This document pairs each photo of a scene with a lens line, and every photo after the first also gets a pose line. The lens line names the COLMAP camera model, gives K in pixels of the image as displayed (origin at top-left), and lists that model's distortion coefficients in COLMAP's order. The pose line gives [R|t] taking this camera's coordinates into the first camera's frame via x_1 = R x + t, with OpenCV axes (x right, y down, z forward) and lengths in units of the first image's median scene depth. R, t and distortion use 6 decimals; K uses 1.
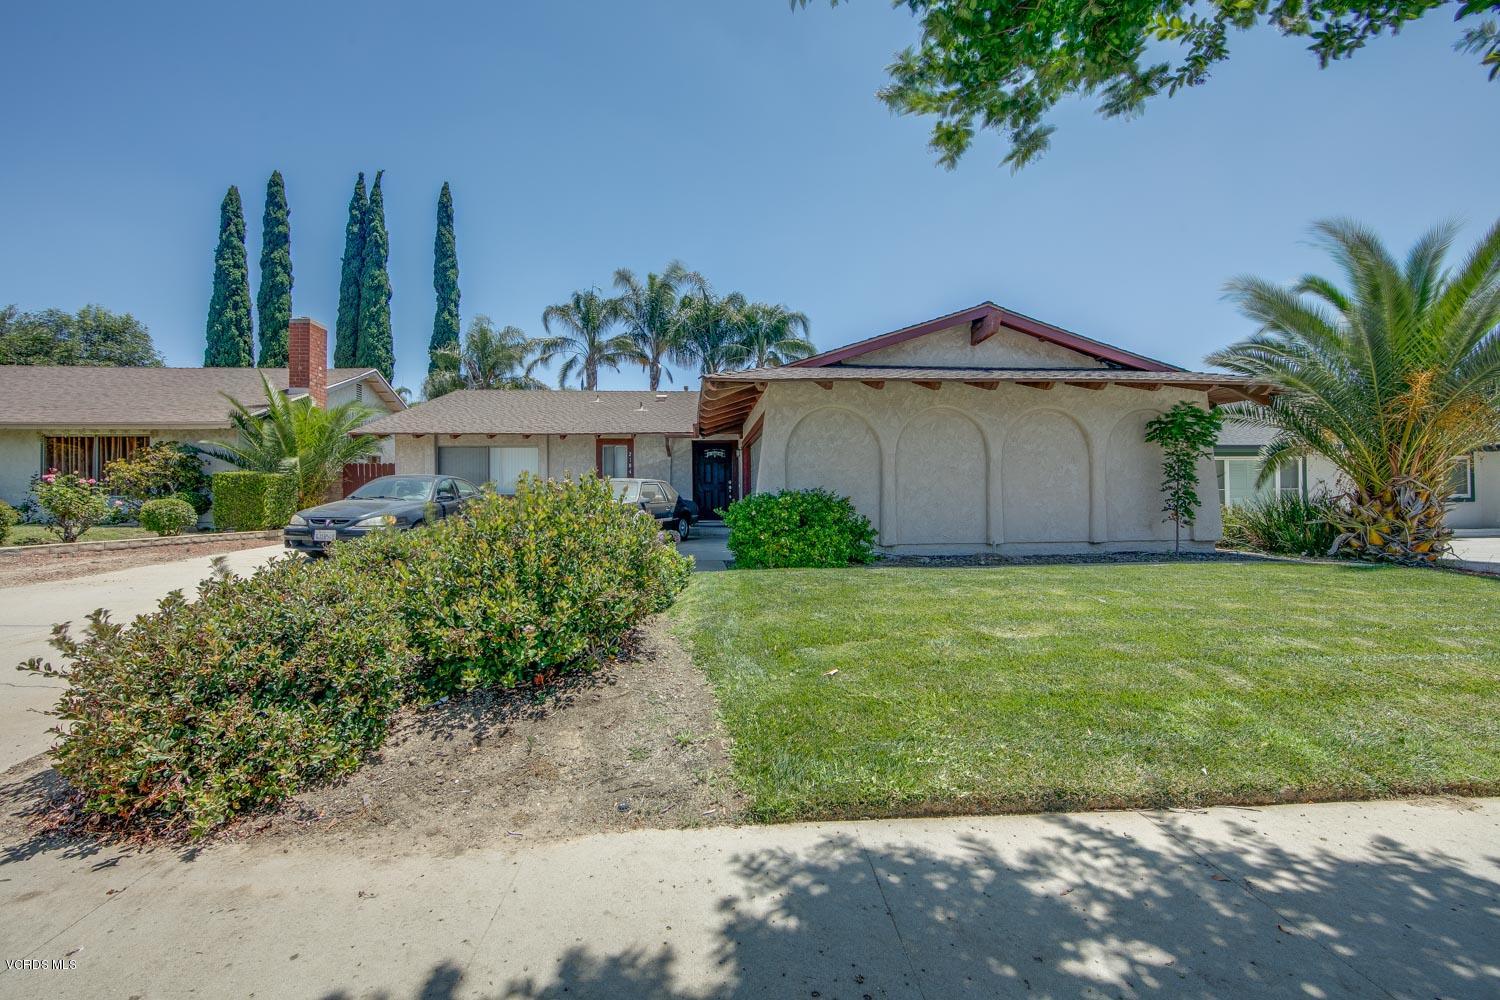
lens RADIAL K [[568.9, 0, 738.4], [0, 568.9, 498.6], [0, 0, 1]] dist [-0.009941, 0.001679]
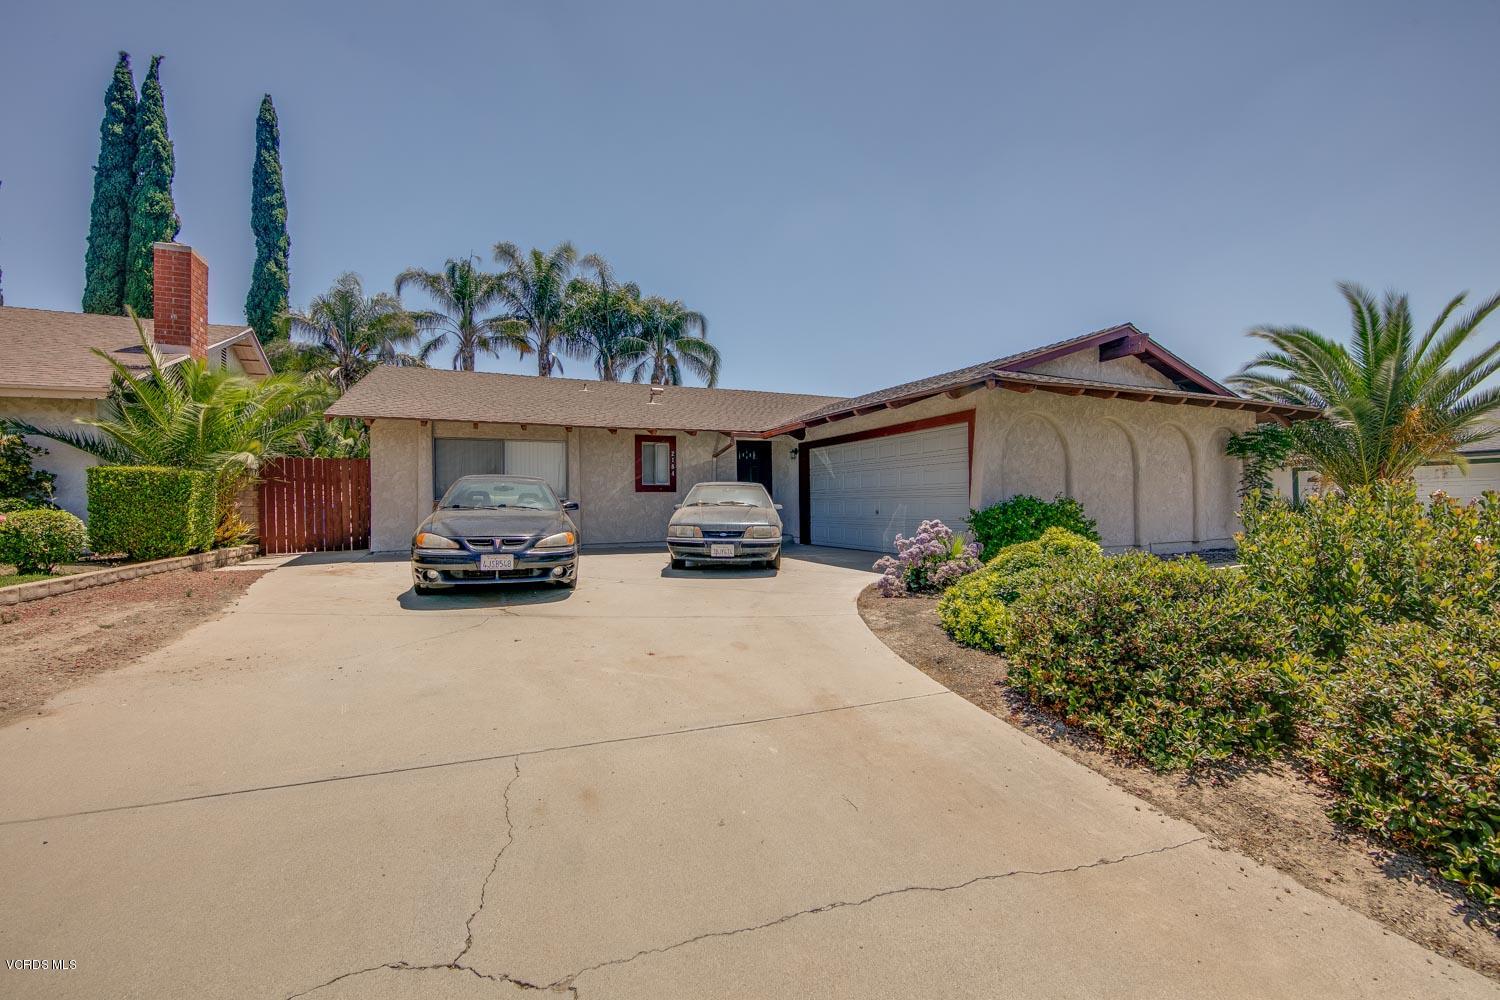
lens RADIAL K [[568.9, 0, 735.8], [0, 568.9, 504.5], [0, 0, 1]] dist [-0.009941, 0.001679]
pose [[0.943153, -0.005307, 0.332317, -0.284458], [0.003266, 0.999972, 0.006700, -0.003965], [-0.332344, -0.005234, 0.943144, 0.101378]]
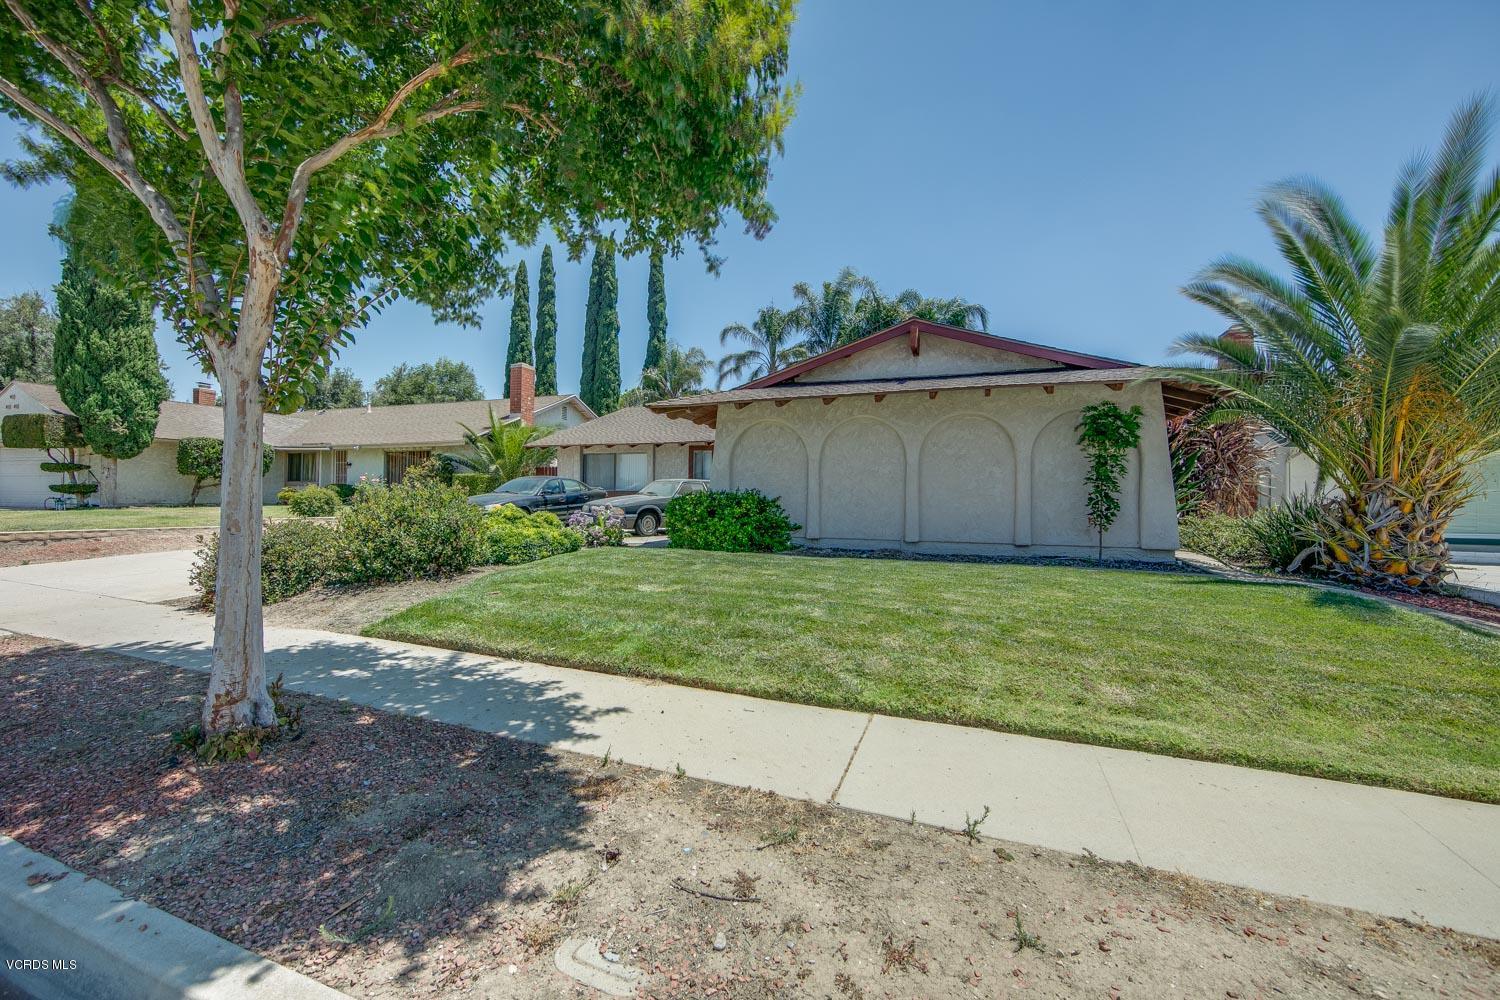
lens RADIAL K [[568.9, 0, 752.0], [0, 568.9, 498.5], [0, 0, 1]] dist [-0.009941, 0.001679]
pose [[0.916055, 0.016430, -0.400715, 0.267618], [-0.013747, 0.999860, 0.009569, -0.003451], [0.400816, -0.003257, 0.916153, -0.051600]]
